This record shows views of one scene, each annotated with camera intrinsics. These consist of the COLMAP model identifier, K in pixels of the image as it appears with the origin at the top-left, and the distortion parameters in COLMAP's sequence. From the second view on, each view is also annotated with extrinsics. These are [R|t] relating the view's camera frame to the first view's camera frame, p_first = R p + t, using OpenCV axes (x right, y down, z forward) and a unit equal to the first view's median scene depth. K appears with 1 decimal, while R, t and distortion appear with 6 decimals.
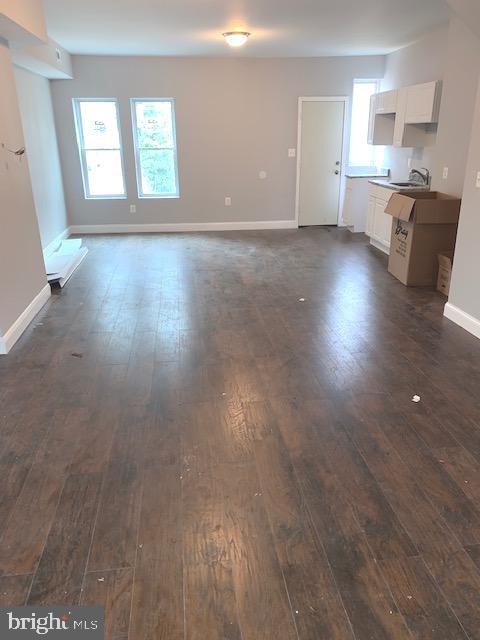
lens RADIAL K [[495.7, 0, 239.3], [0, 495.7, 324.0], [0, 0, 1]] dist [0.016172, -0.009193]
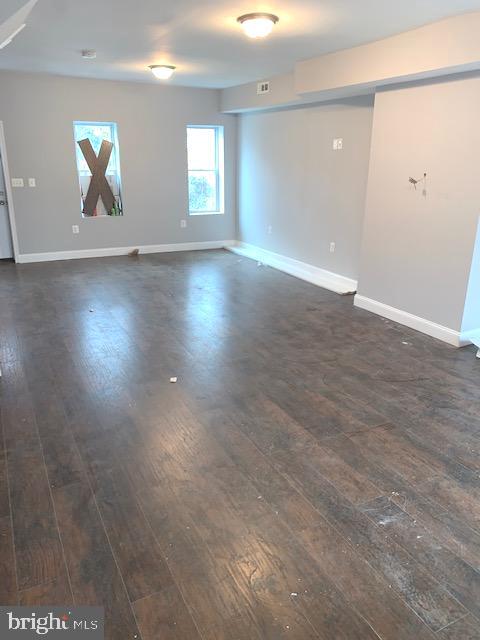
lens RADIAL K [[495.7, 0, 242.4], [0, 495.7, 319.2], [0, 0, 1]] dist [0.016172, -0.009193]
pose [[-0.942198, 0.098772, -0.320168, 0.188427], [-0.127768, 0.777443, 0.615839, -0.431278], [0.309740, 0.621149, -0.719886, 1.089195]]
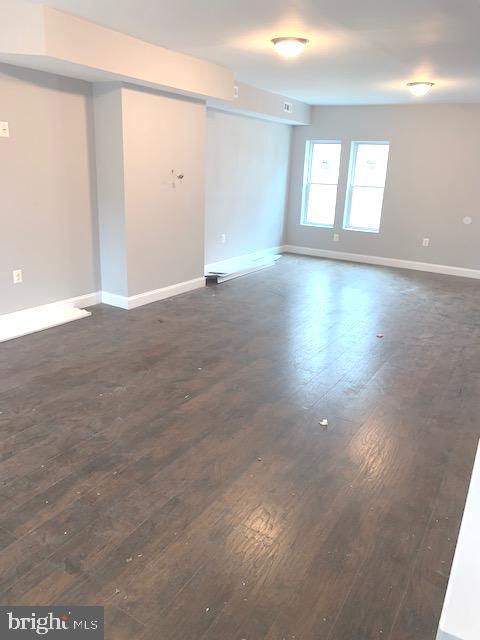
lens RADIAL K [[495.7, 0, 243.2], [0, 495.7, 317.5], [0, 0, 1]] dist [0.016172, -0.009193]
pose [[0.782636, 0.225243, -0.580299, 0.349184], [-0.272938, 0.962017, 0.005301, -0.009497], [0.559452, 0.154237, 0.814386, 0.007785]]
